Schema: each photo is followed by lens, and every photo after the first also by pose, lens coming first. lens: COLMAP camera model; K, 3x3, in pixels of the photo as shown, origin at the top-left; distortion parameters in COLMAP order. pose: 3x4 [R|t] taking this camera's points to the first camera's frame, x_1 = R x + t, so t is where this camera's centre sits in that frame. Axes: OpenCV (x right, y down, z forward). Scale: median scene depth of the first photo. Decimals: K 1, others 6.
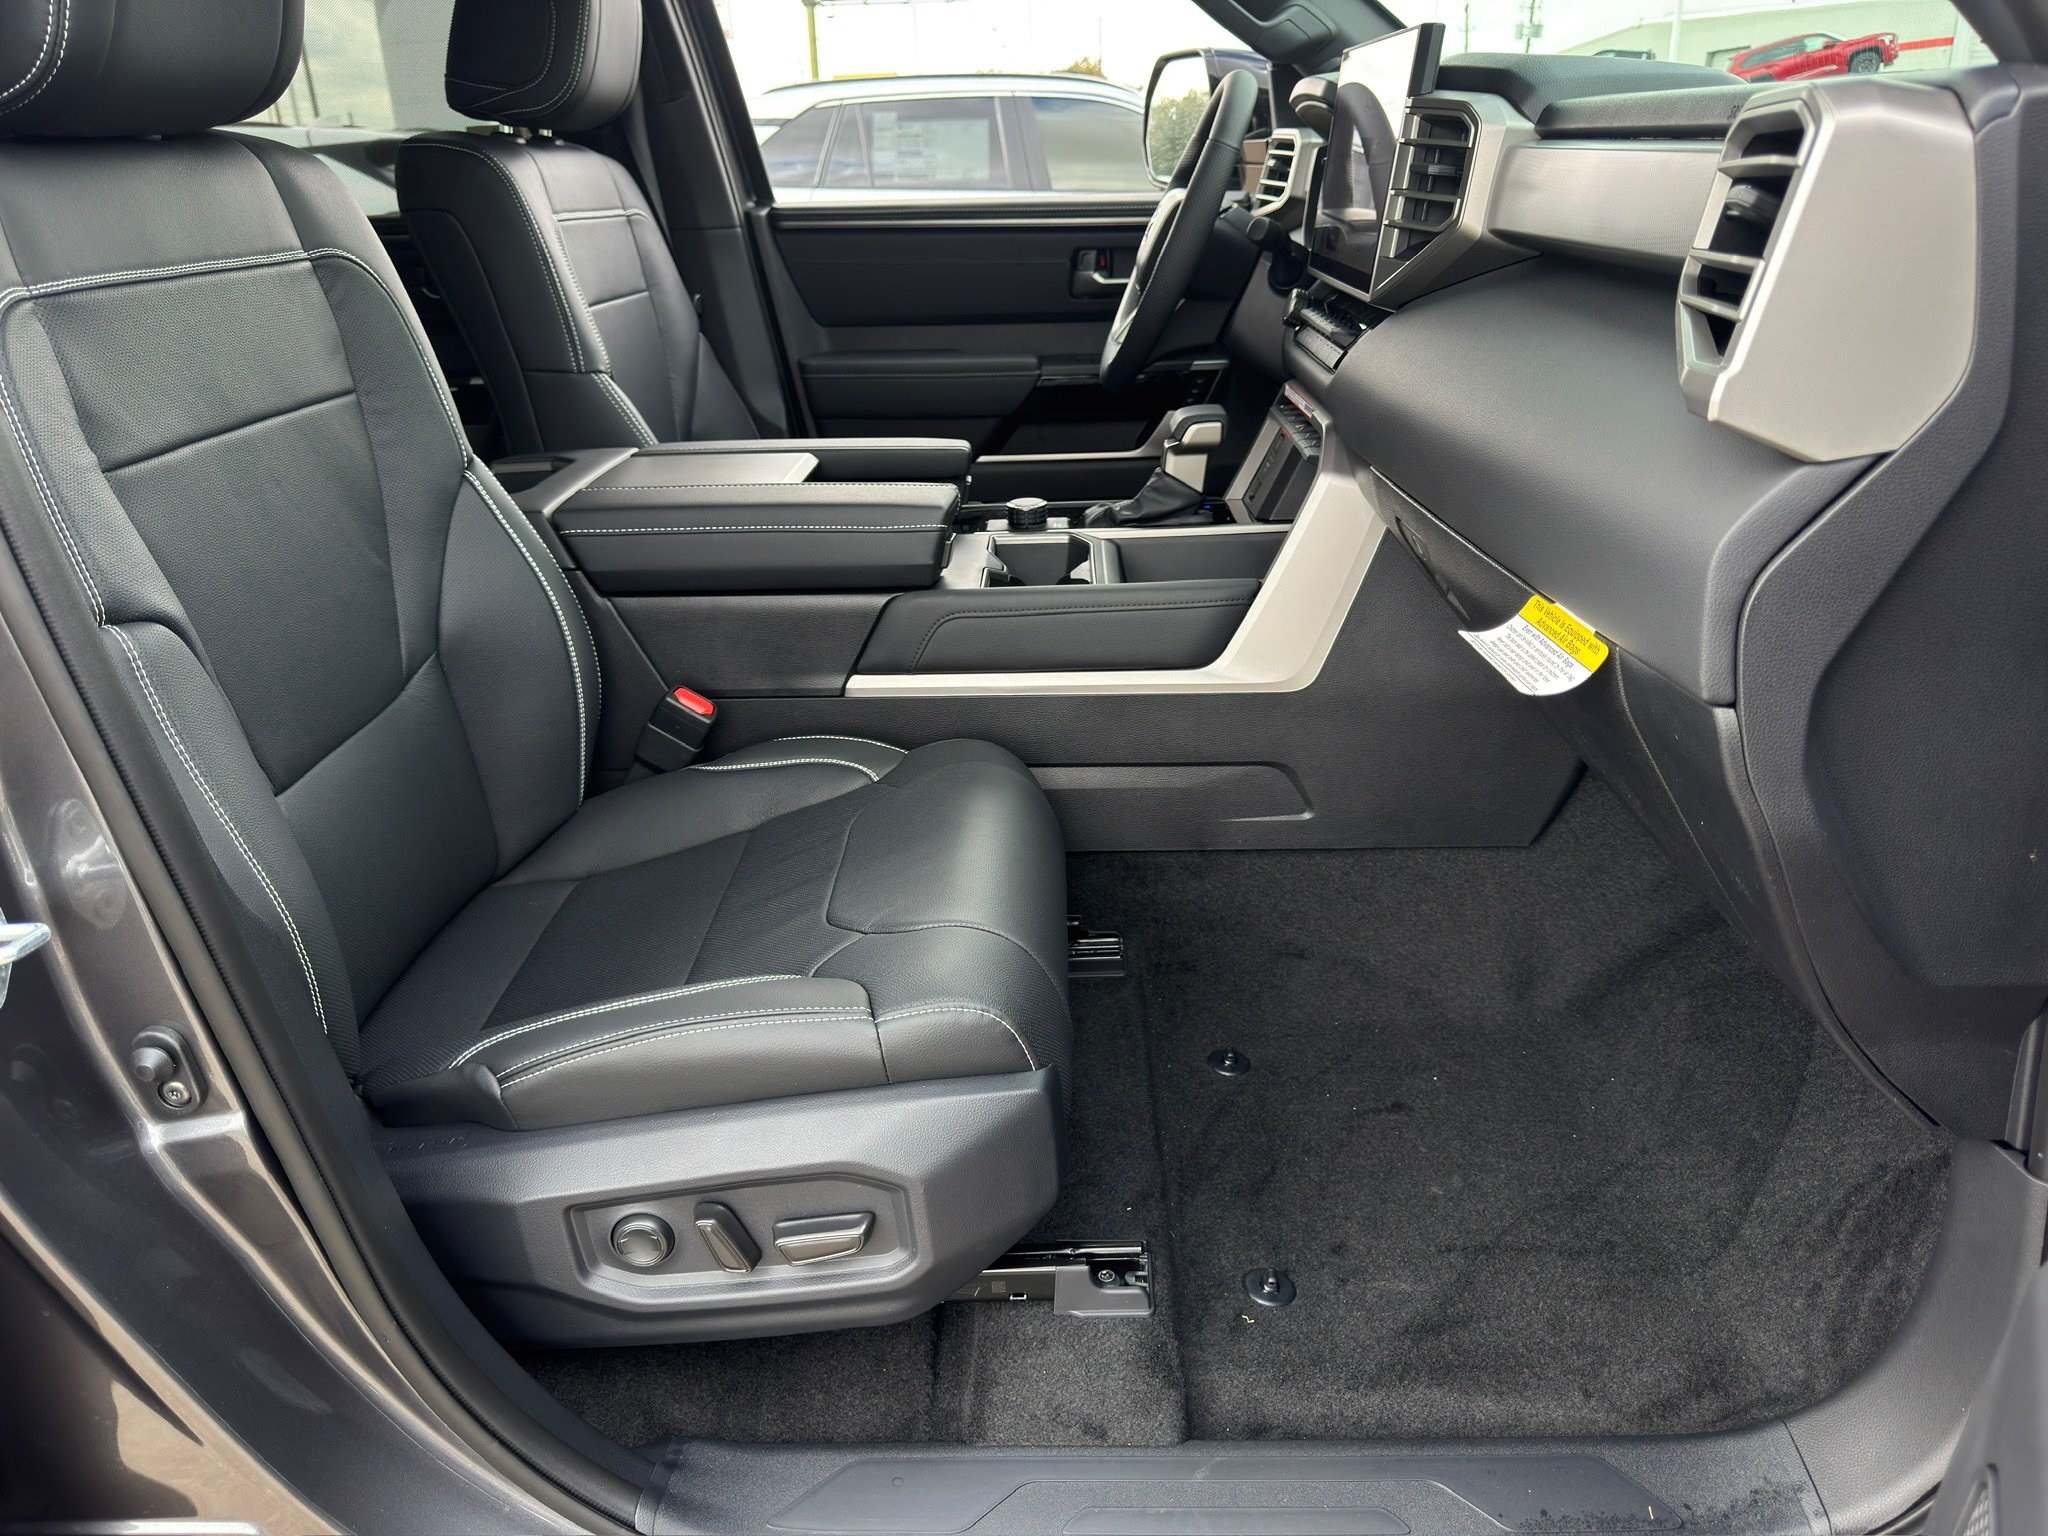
lens RADIAL K [[1415.7, 0, 1022.7], [0, 1415.7, 767.4], [0, 0, 1]] dist [0.008427, -0.020348]
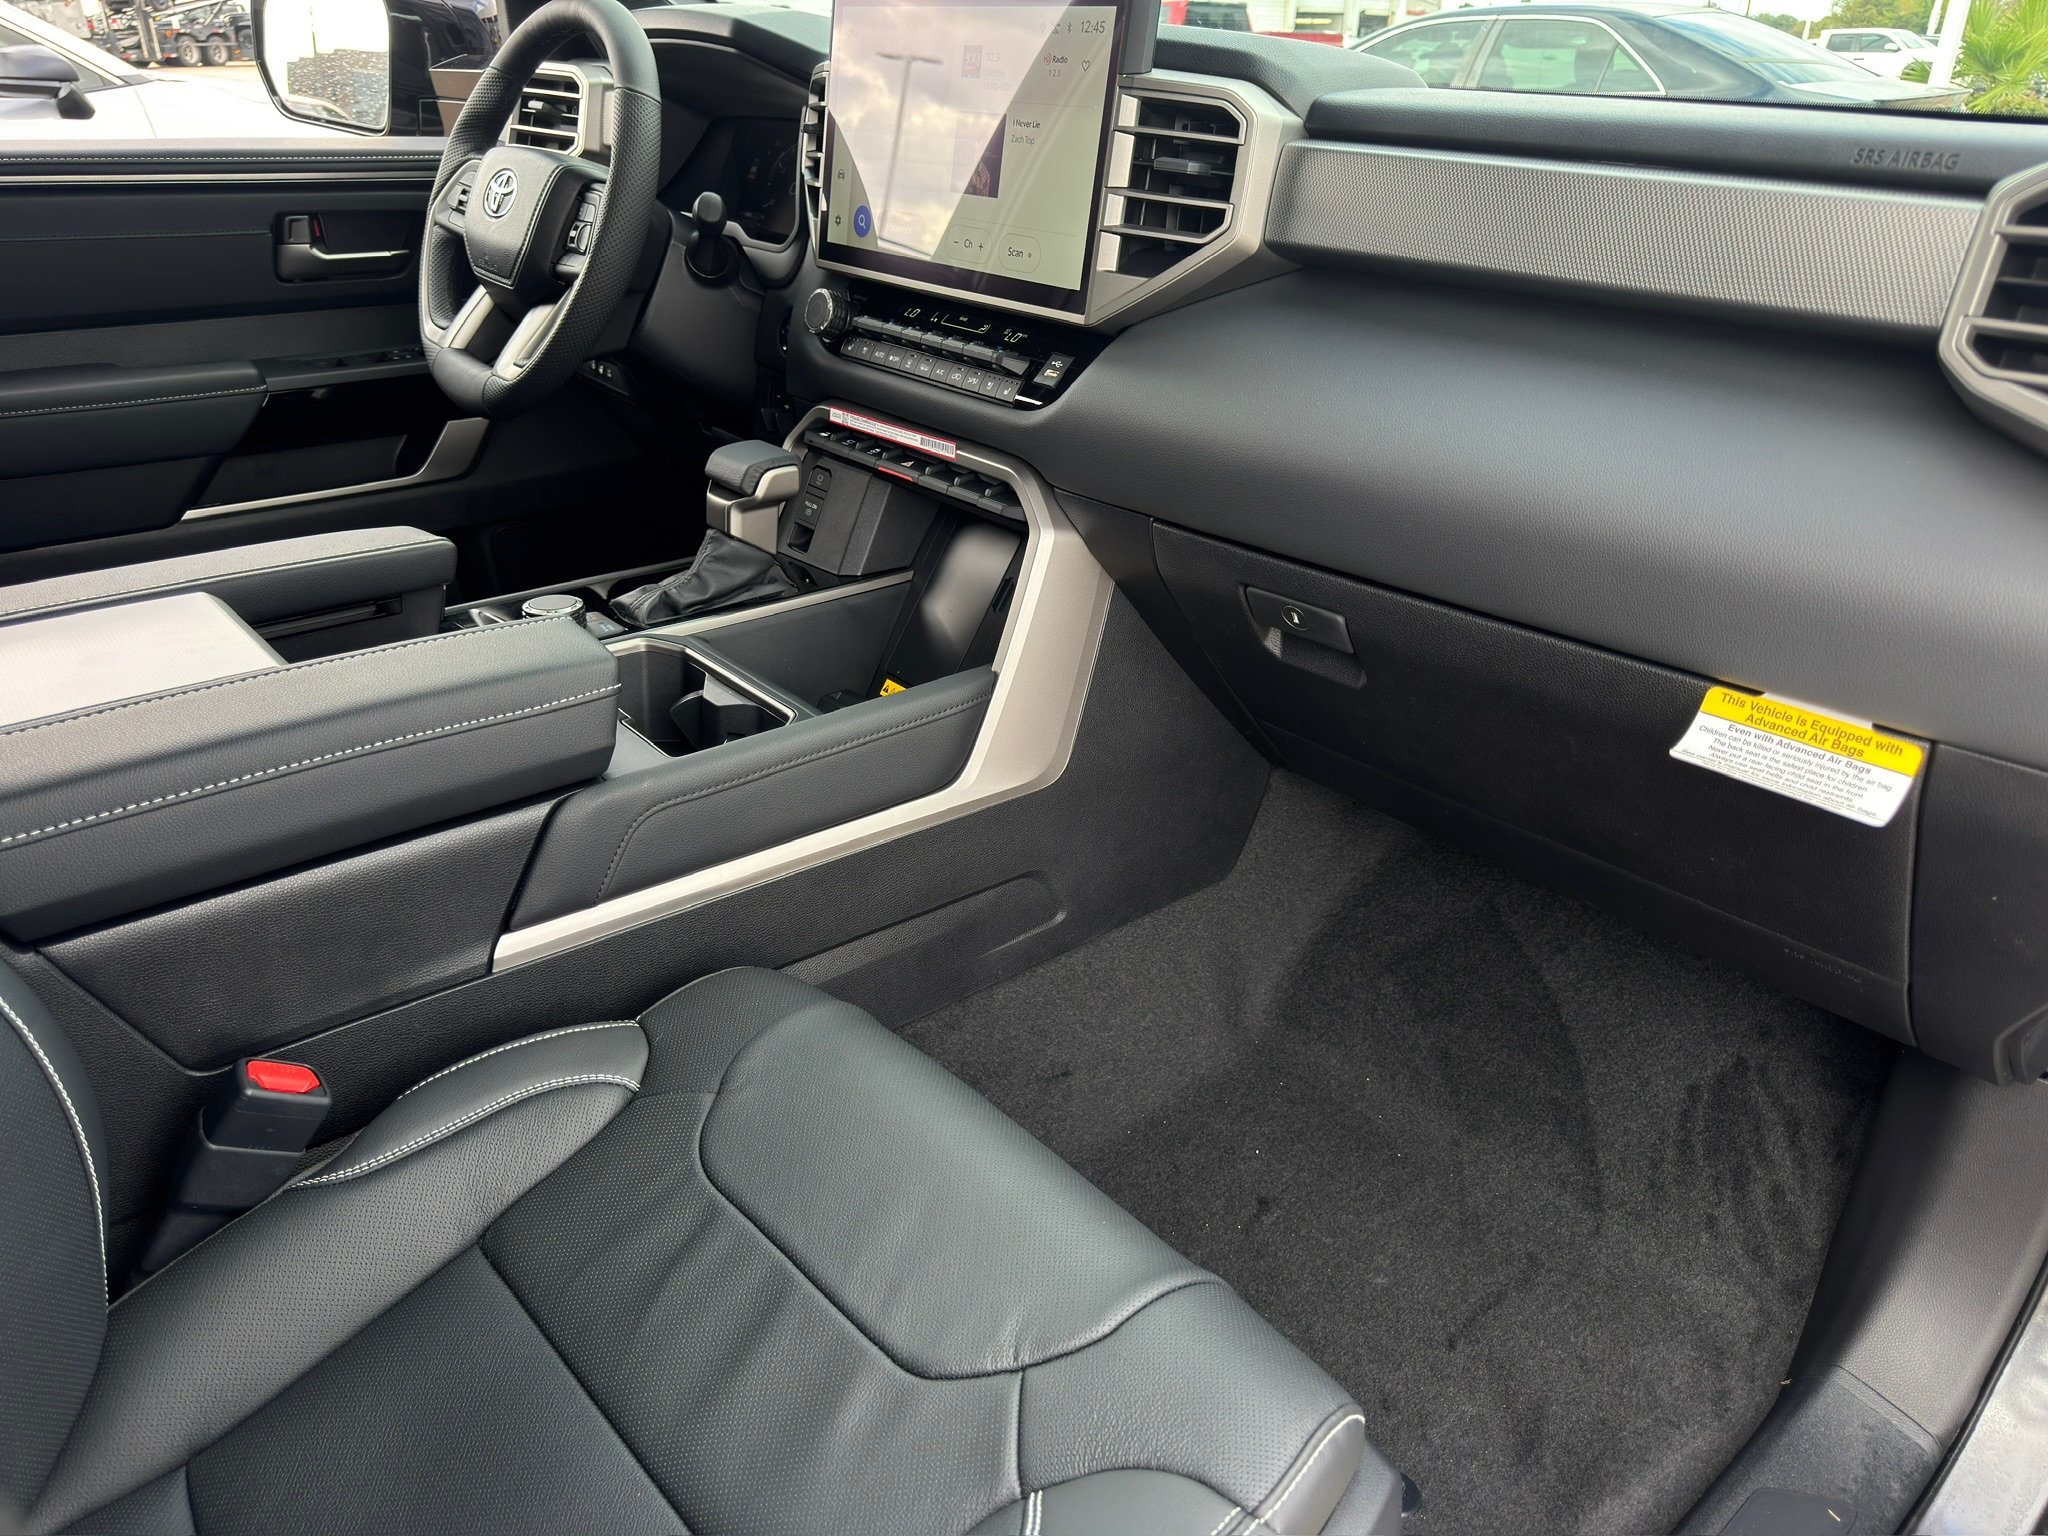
lens RADIAL K [[1415.7, 0, 1015.9], [0, 1415.7, 763.1], [0, 0, 1]] dist [0.008427, -0.020348]
pose [[0.747276, -0.248075, 0.616472, -0.328502], [0.217285, 0.967927, 0.126116, -0.175117], [-0.627985, 0.039707, 0.777211, 0.359035]]
